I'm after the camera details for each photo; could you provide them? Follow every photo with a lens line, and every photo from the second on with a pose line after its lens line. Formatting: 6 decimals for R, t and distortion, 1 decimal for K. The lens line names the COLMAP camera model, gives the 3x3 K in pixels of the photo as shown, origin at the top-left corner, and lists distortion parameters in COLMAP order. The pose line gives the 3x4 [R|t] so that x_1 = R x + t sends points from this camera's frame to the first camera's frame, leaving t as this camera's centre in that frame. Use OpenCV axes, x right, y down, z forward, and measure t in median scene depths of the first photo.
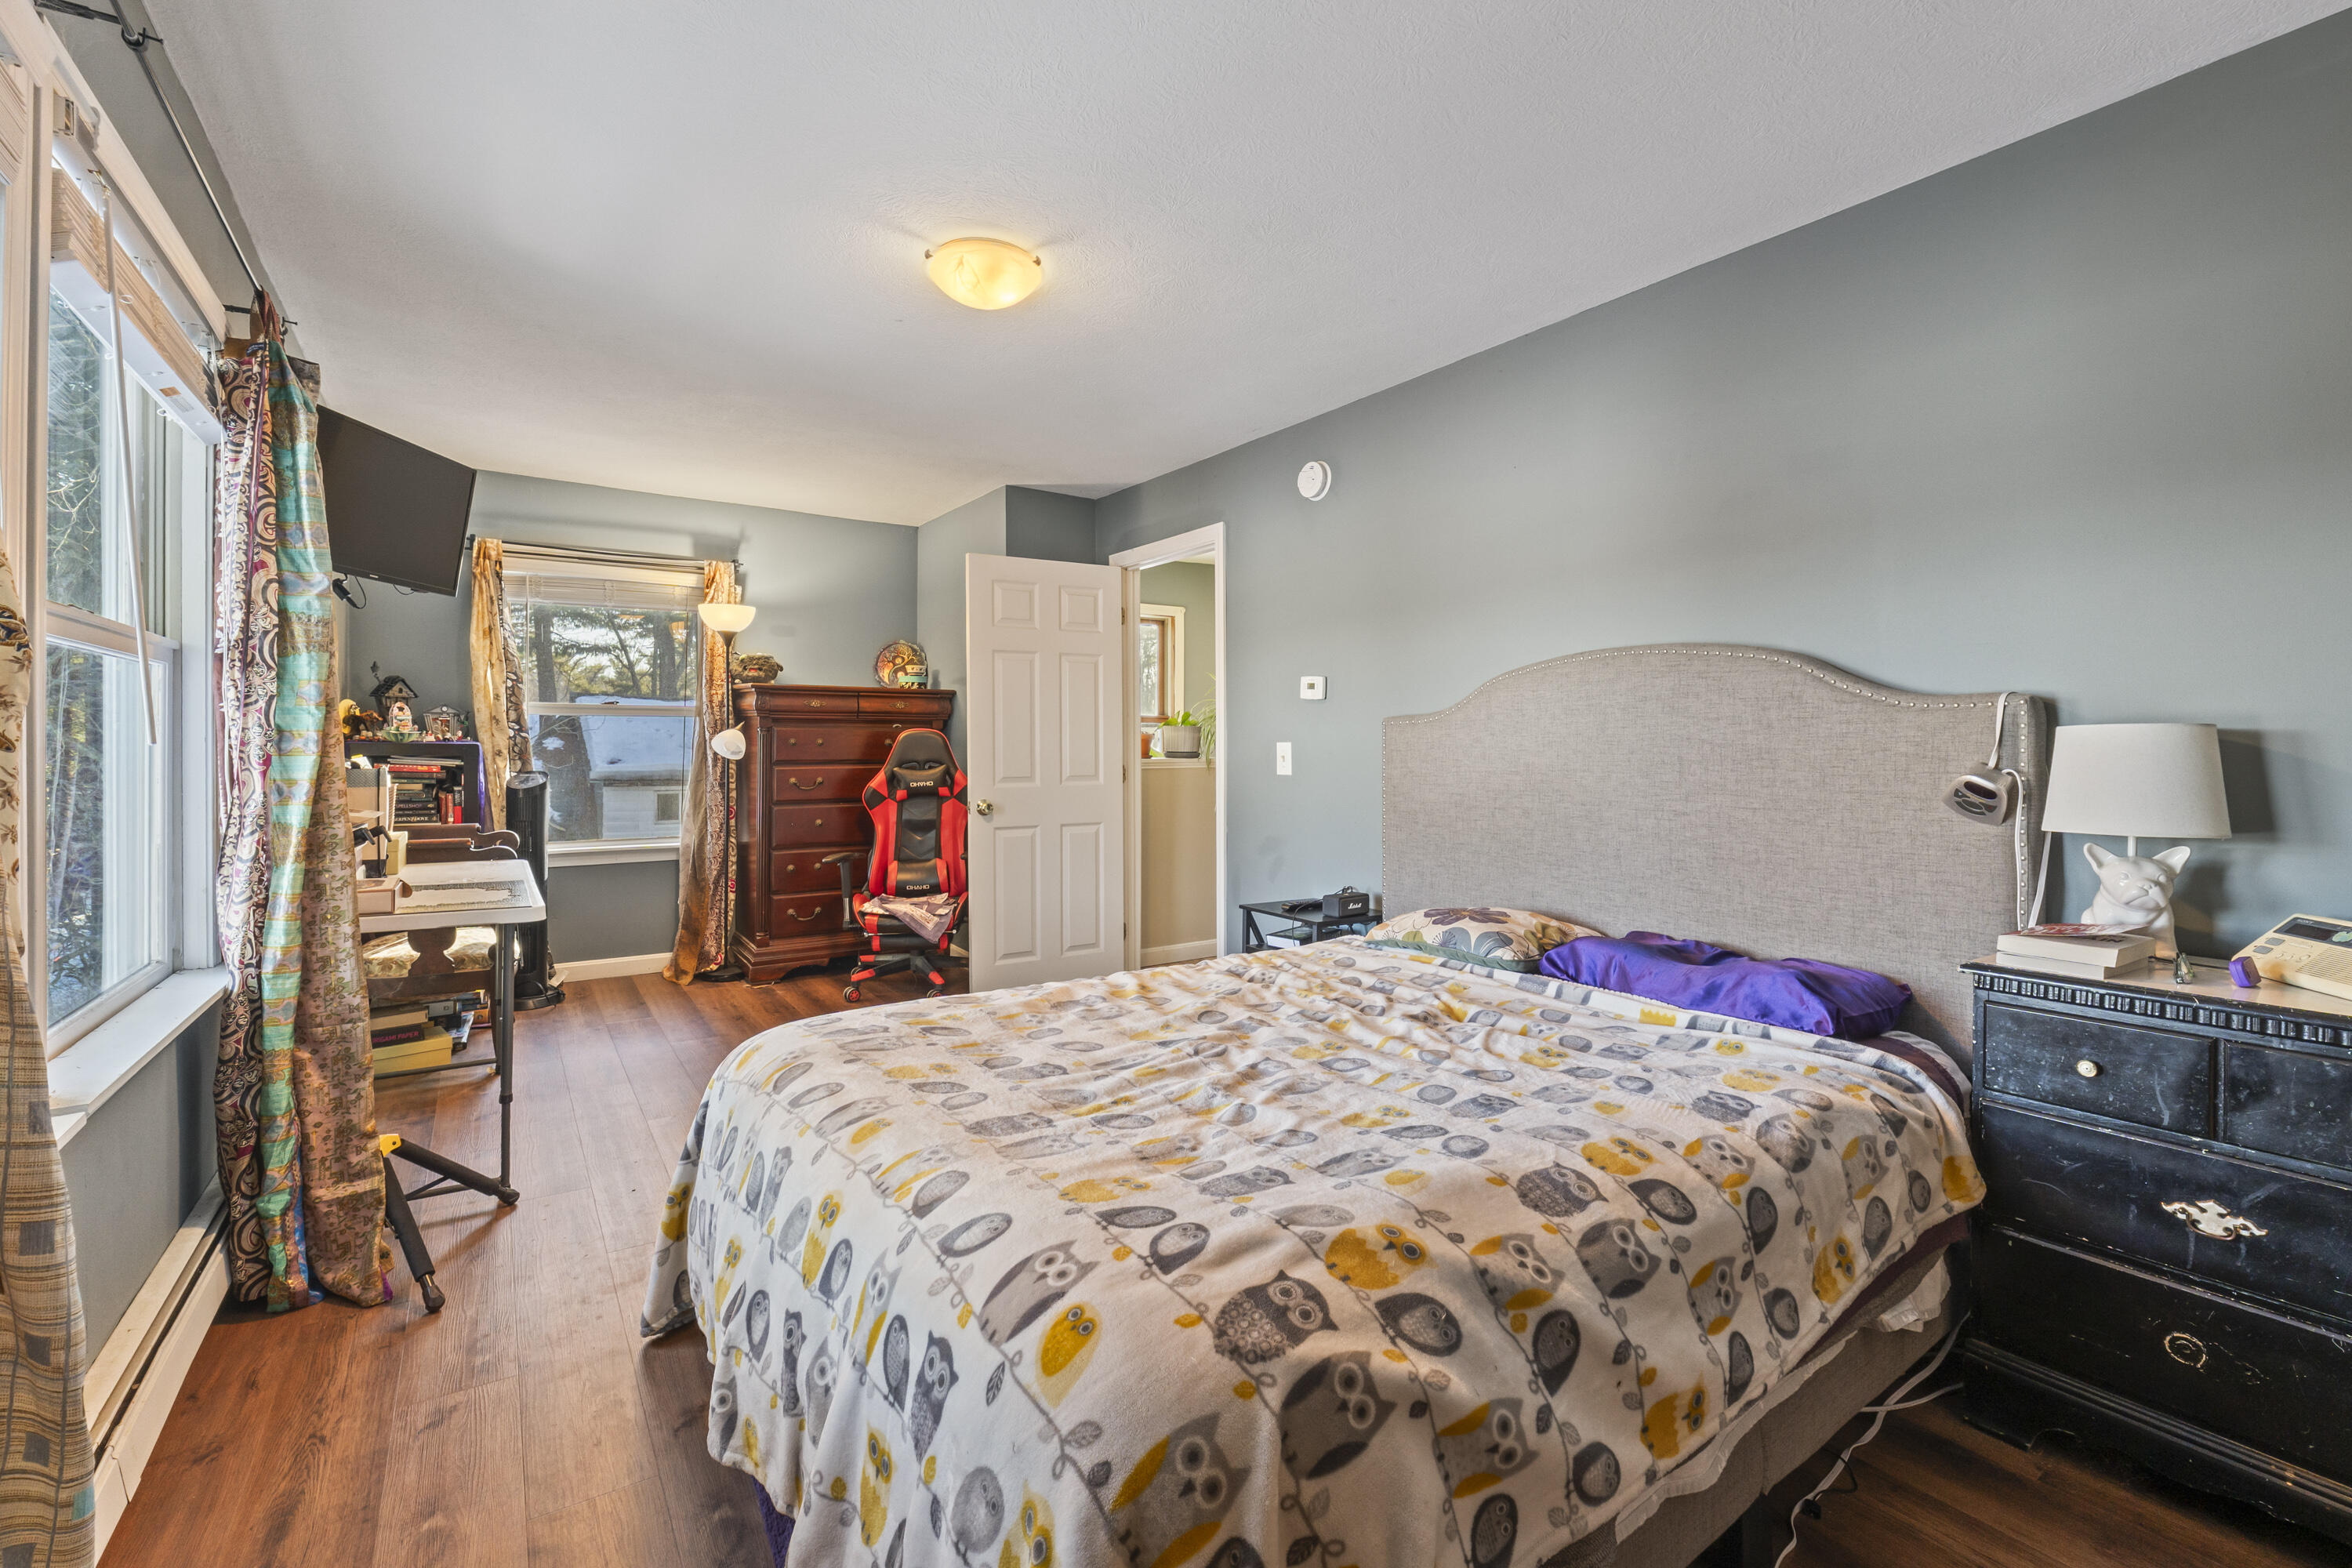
lens RADIAL K [[987.8, 0, 1172.4], [0, 987.8, 763.3], [0, 0, 1]] dist [-0.003023, -0.000009]
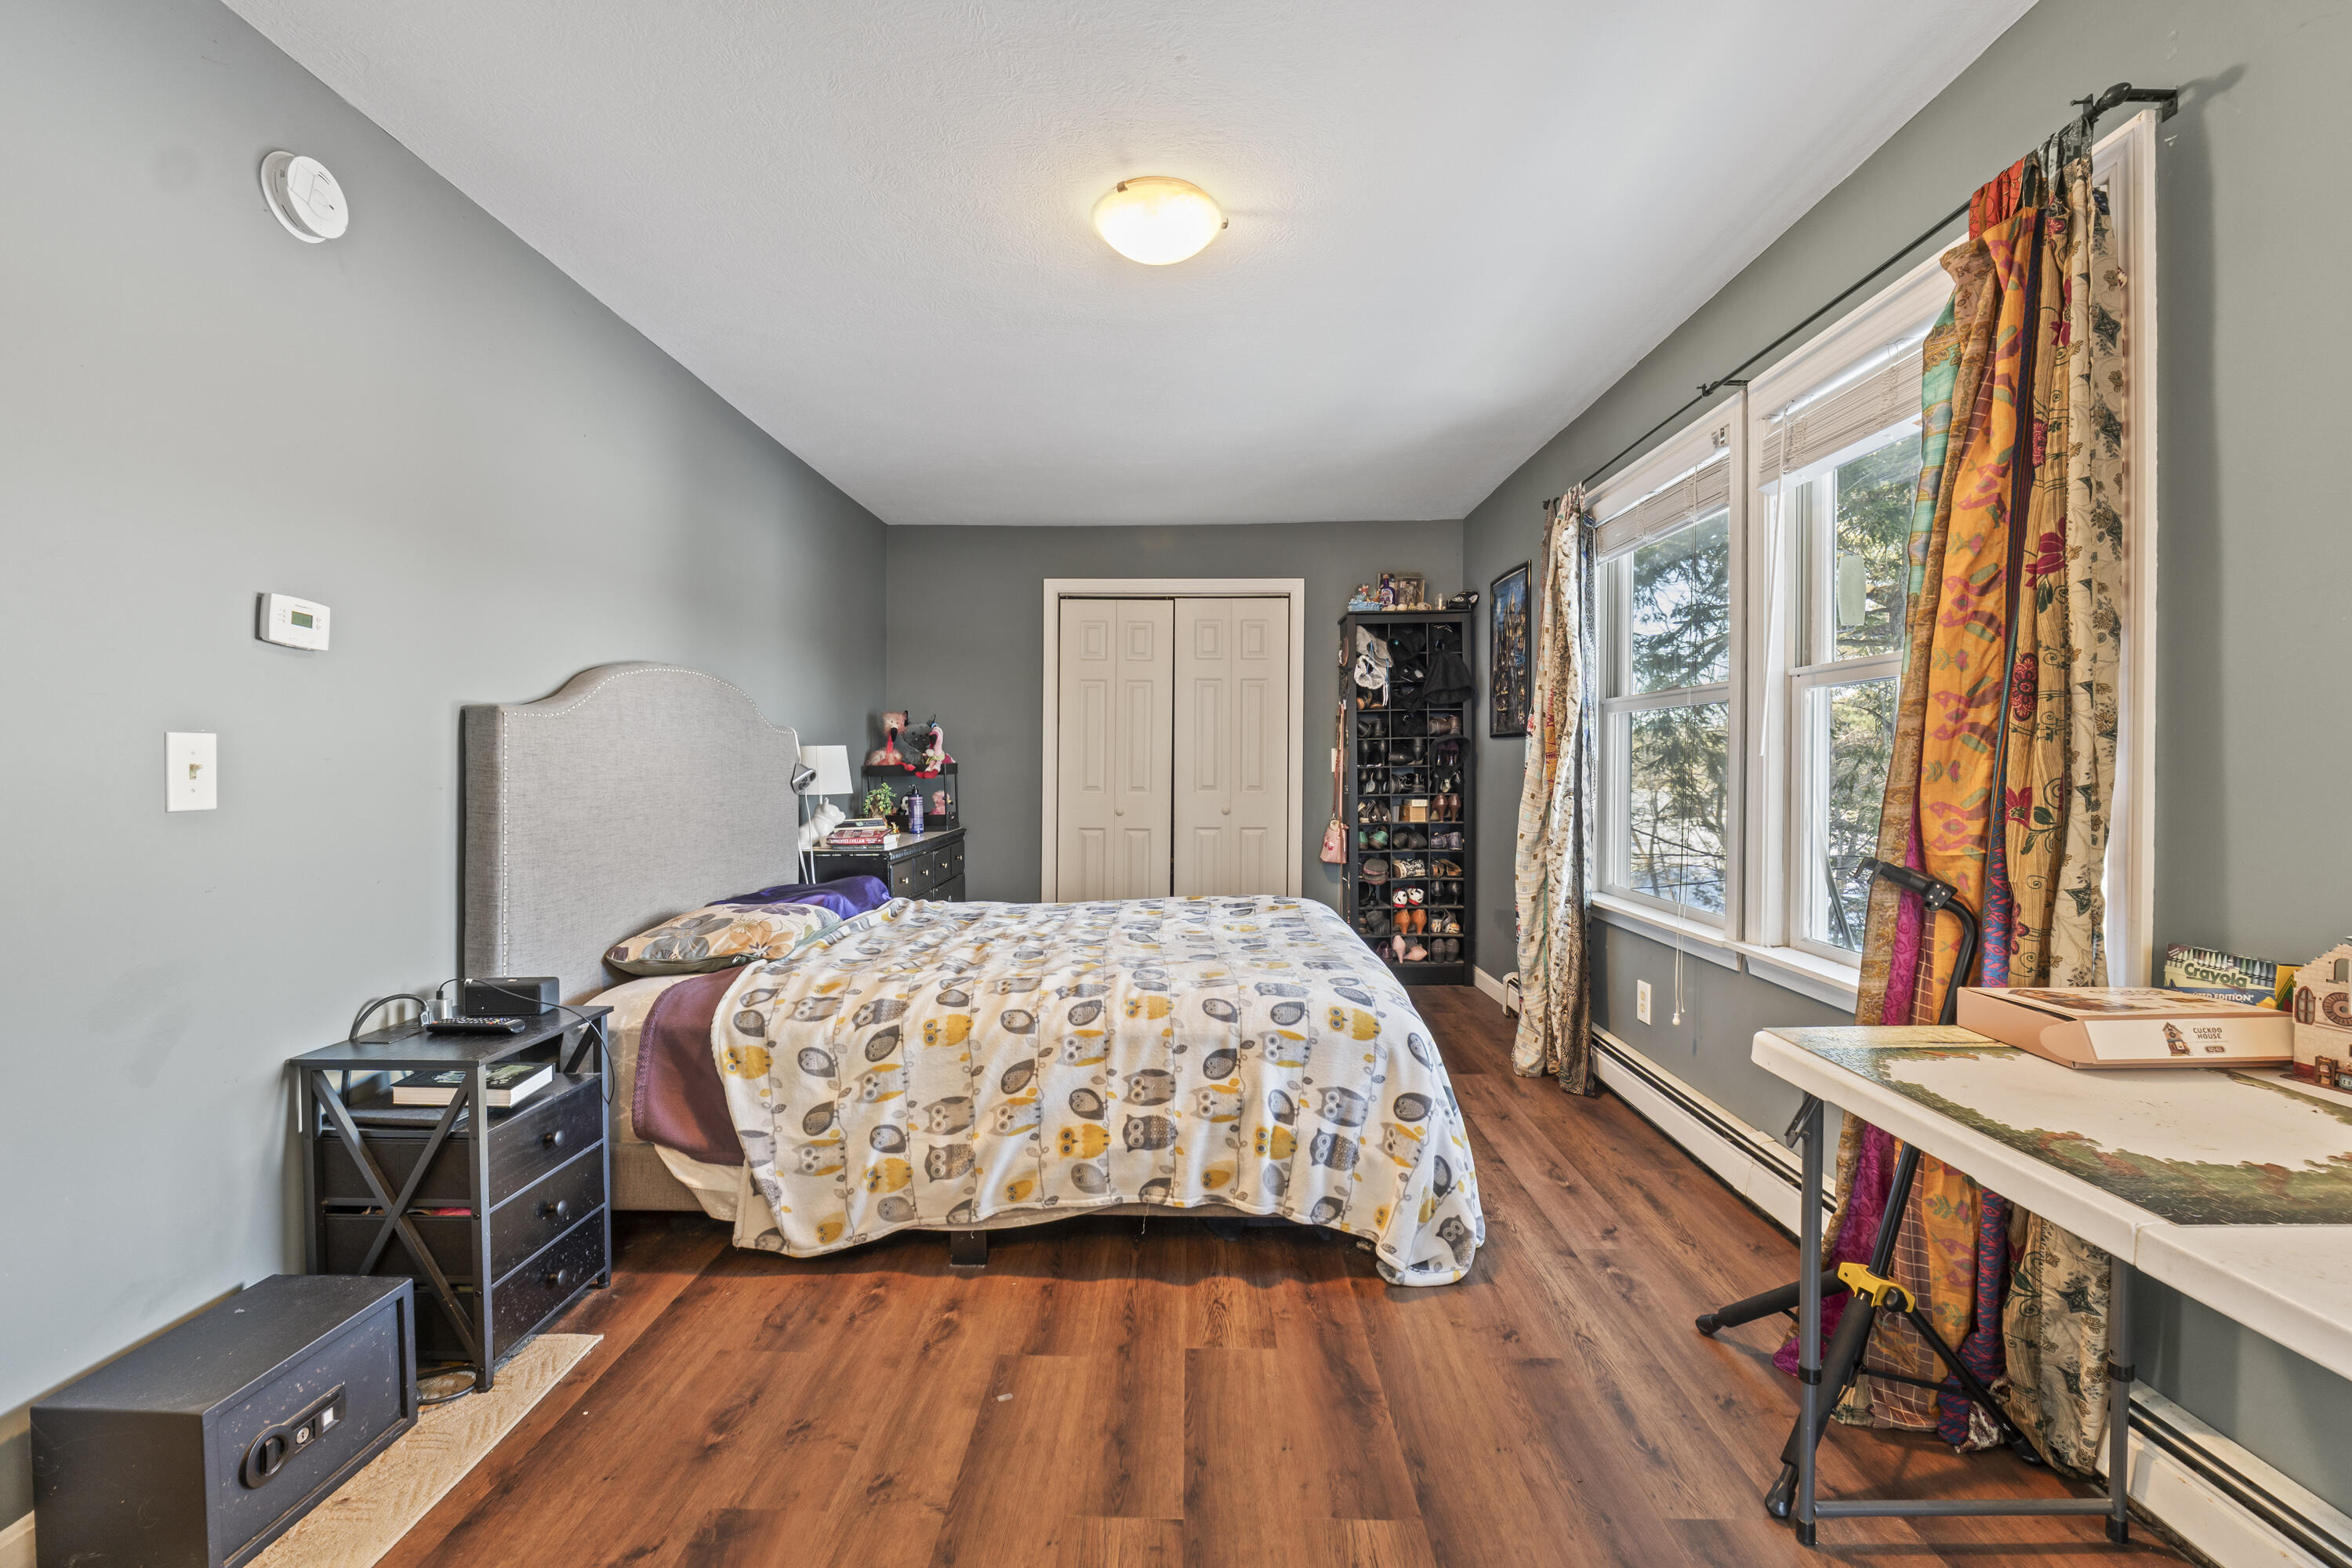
lens RADIAL K [[987.8, 0, 1177.6], [0, 987.8, 775.3], [0, 0, 1]] dist [-0.003023, -0.000009]
pose [[-0.814051, -0.009332, 0.580718, -0.490737], [0.006748, 0.999651, 0.025525, -0.011583], [-0.580754, 0.024697, -0.813704, 1.154777]]
